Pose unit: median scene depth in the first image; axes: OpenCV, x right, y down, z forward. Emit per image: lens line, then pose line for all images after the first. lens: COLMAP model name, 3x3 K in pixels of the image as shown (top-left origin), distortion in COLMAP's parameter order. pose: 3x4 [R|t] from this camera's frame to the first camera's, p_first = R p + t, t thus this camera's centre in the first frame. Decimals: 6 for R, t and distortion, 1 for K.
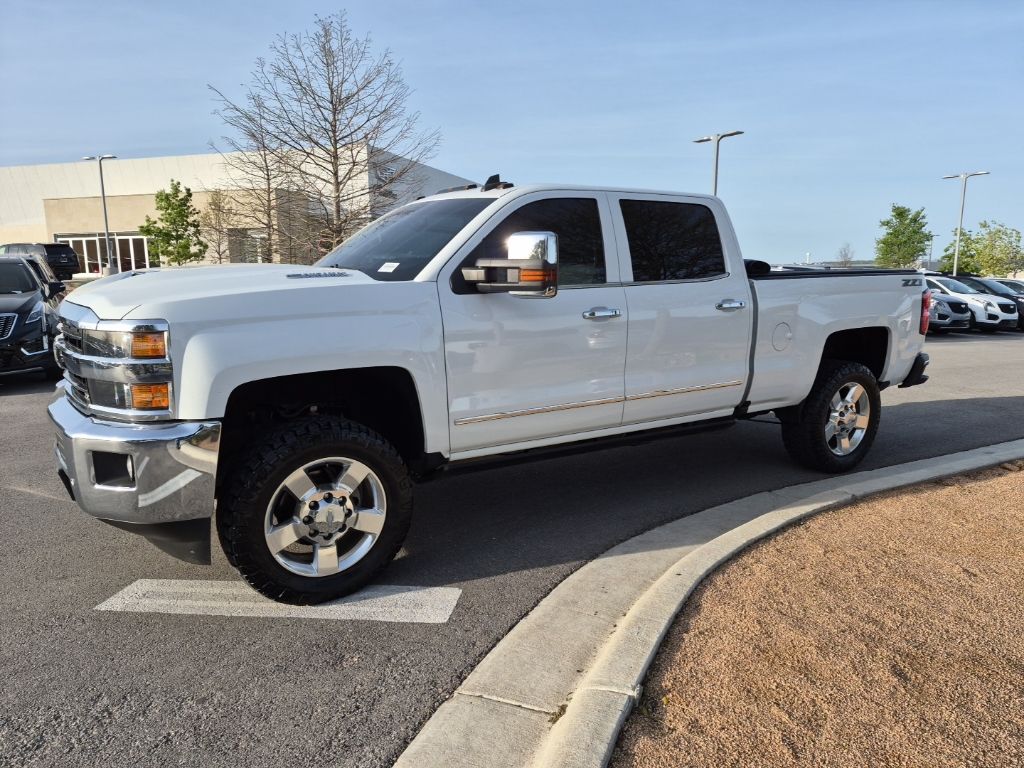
lens RADIAL K [[704.6, 0, 500.2], [0, 704.6, 383.2], [0, 0, 1]] dist [0.111606, -0.122593]
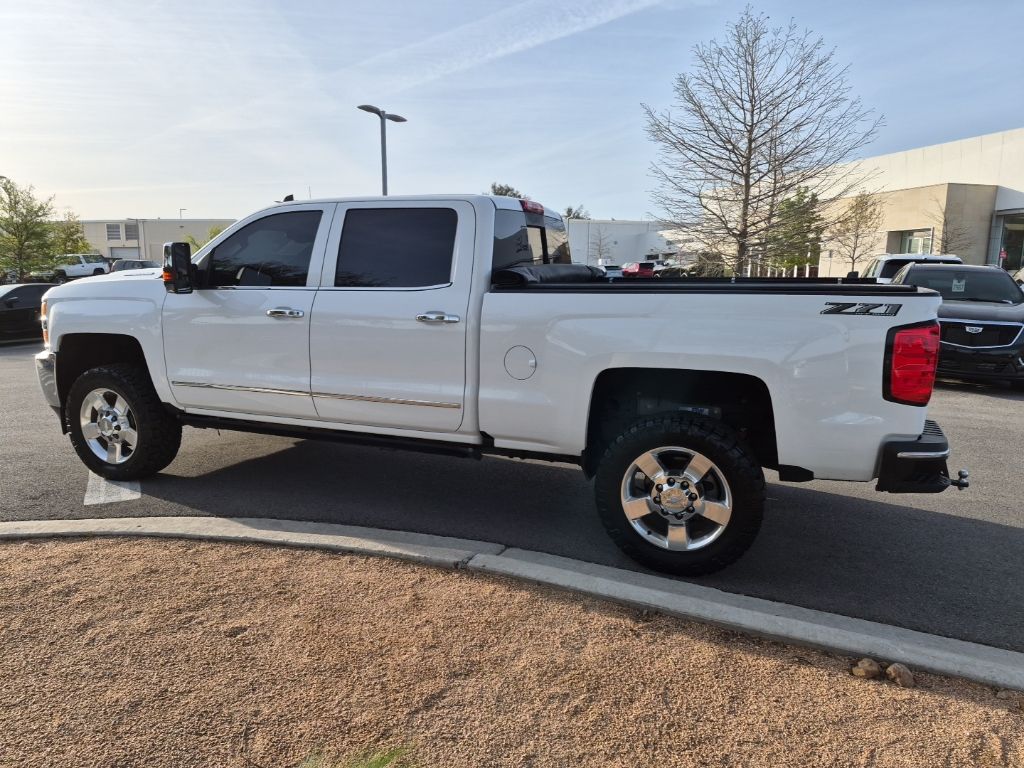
lens RADIAL K [[704.6, 0, 500.2], [0, 704.6, 383.2], [0, 0, 1]] dist [0.111606, -0.122593]
pose [[0.575757, 0.136240, -0.806190, 1.335850], [-0.143438, 0.987558, 0.064451, -0.116342], [0.804941, 0.078530, 0.588136, 0.656017]]
